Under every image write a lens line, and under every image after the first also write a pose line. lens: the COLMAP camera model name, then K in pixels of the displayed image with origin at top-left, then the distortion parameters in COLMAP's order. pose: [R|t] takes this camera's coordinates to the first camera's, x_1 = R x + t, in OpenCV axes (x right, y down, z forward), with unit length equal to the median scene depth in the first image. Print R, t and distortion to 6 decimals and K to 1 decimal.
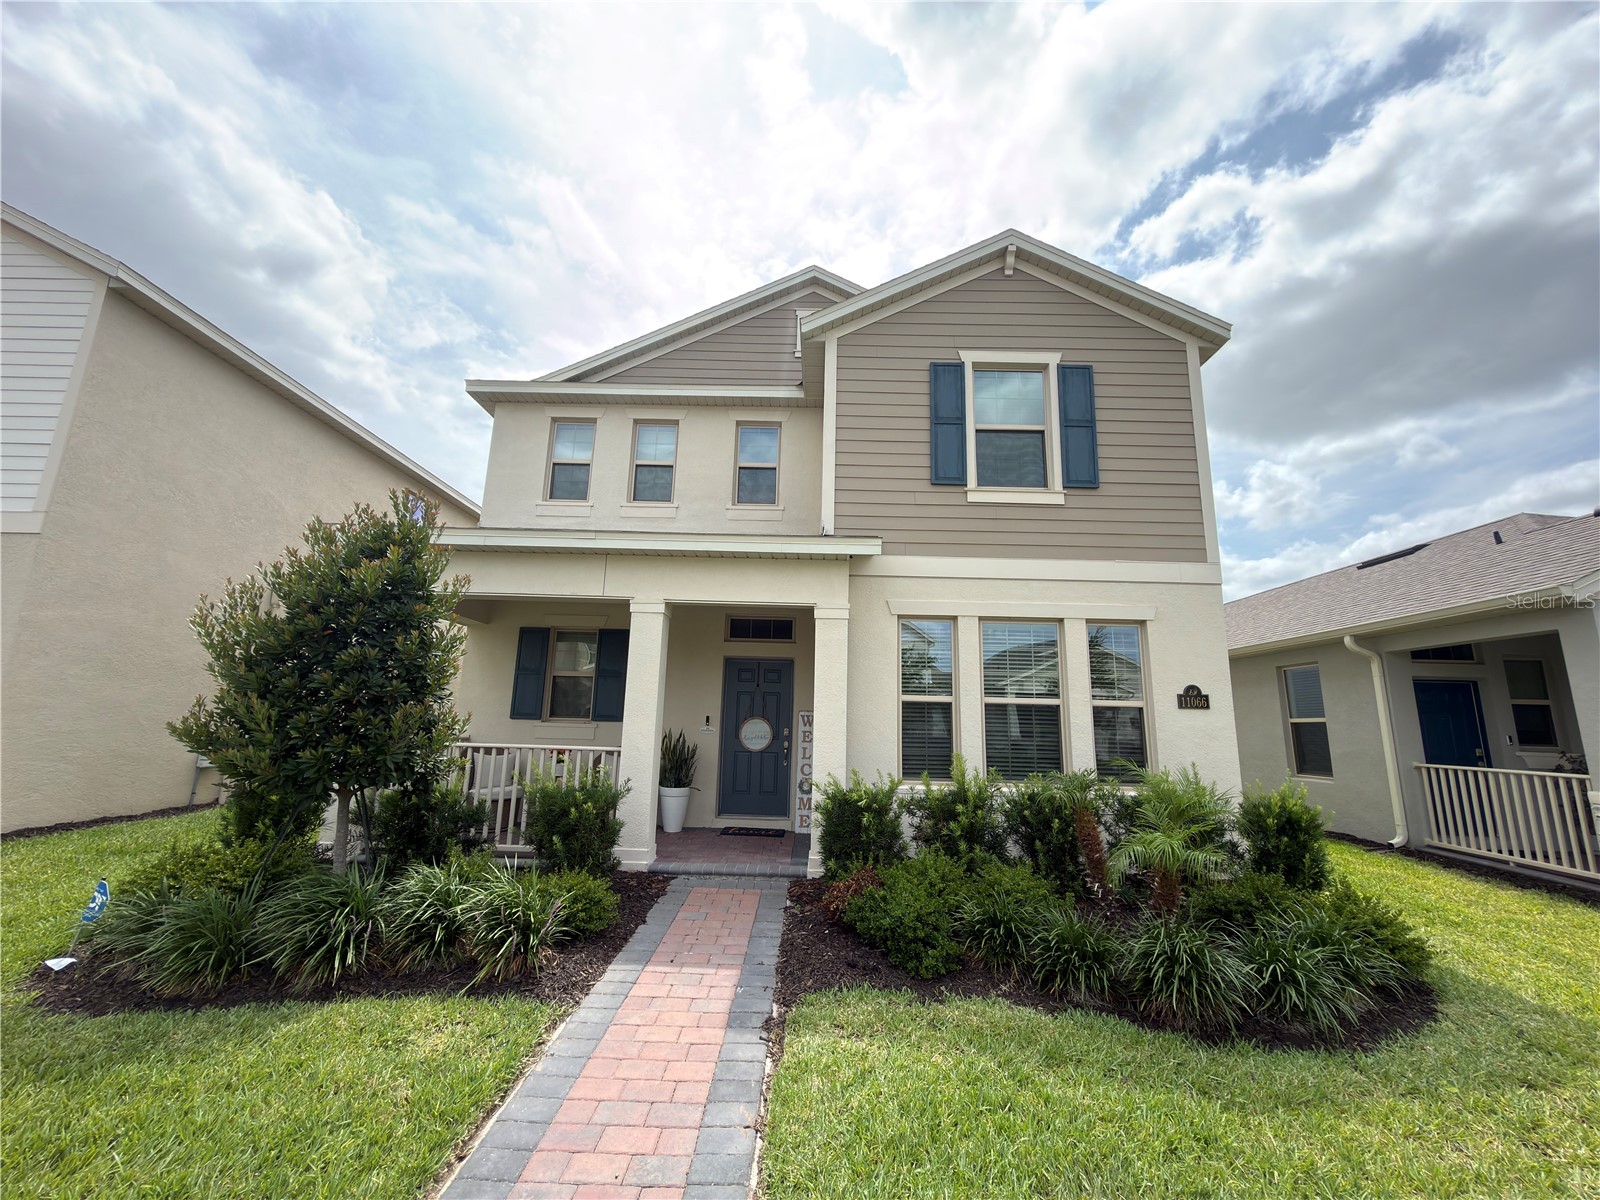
lens RADIAL K [[643.3, 0, 800.9], [0, 643.3, 599.1], [0, 0, 1]] dist [-0.002325, -0.000030]
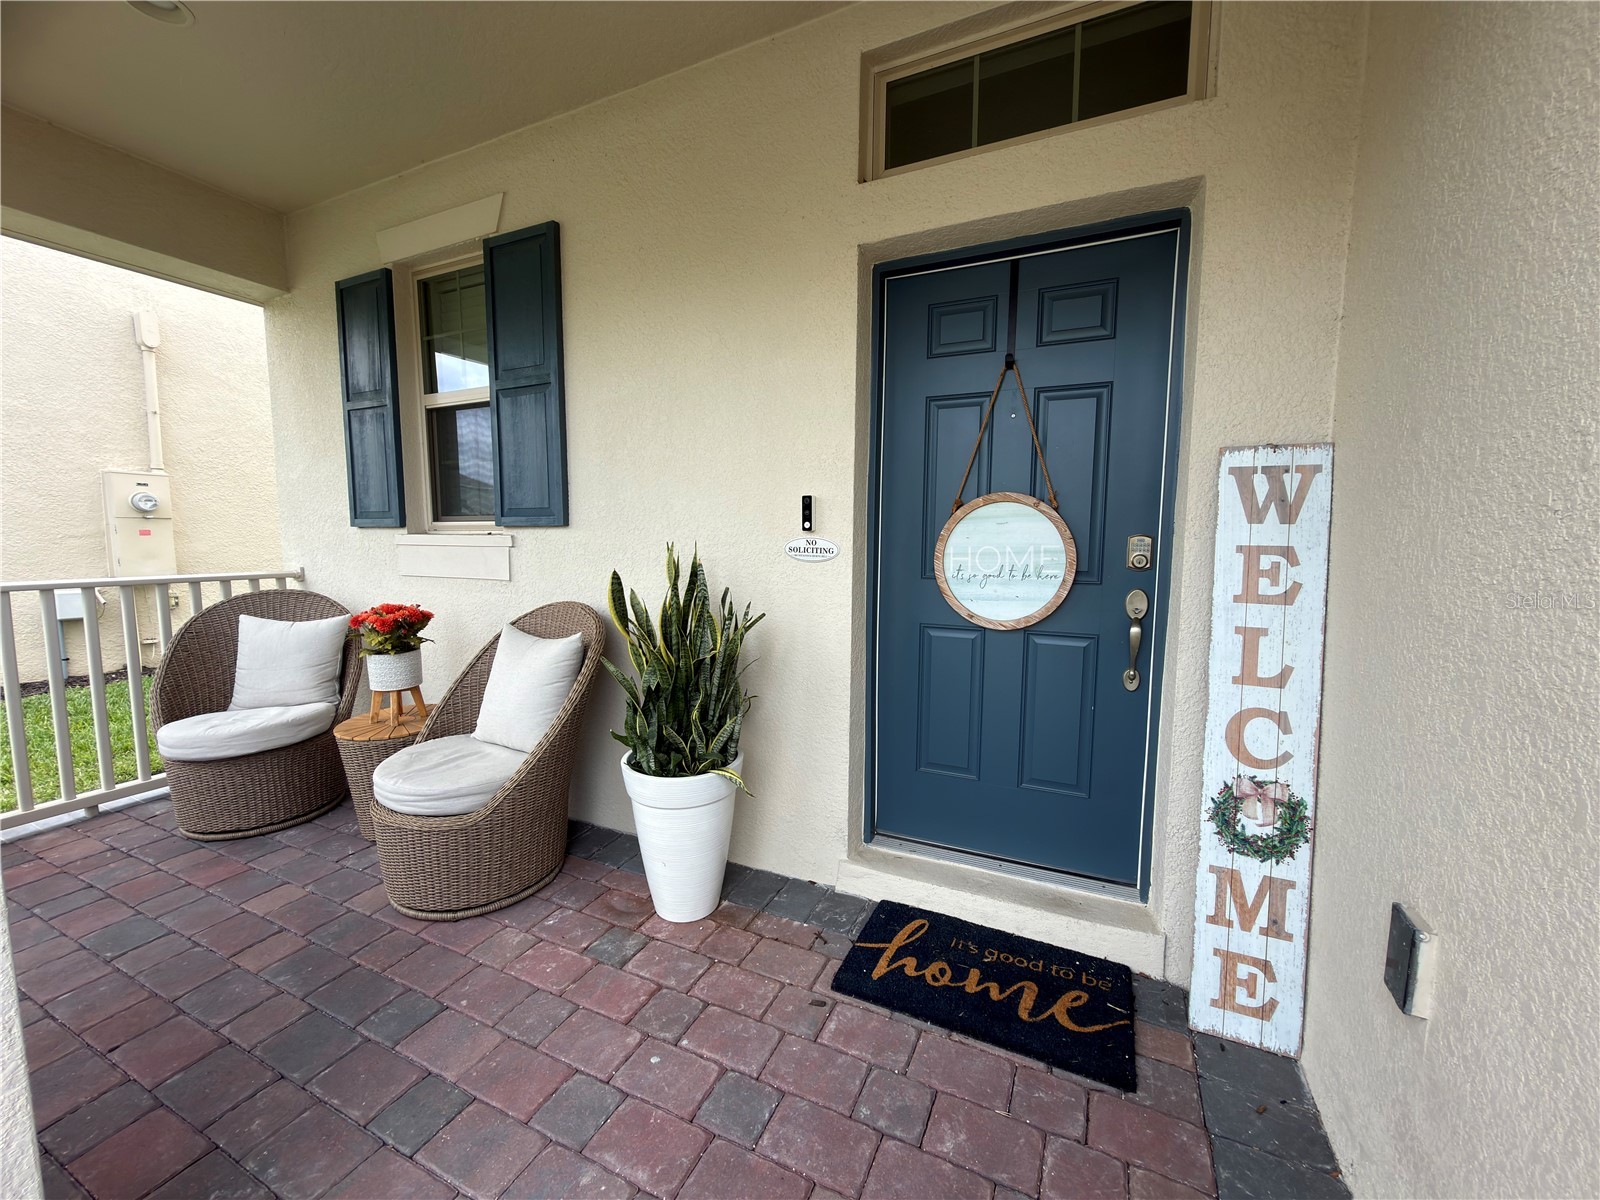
lens RADIAL K [[643.3, 0, 798.6], [0, 643.3, 599.0], [0, 0, 1]] dist [-0.002325, -0.000030]
pose [[0.909882, 0.020721, -0.414350, -0.038805], [0.098128, 0.959663, 0.263473, 0.152475], [0.403096, -0.280389, 0.871146, 0.755782]]
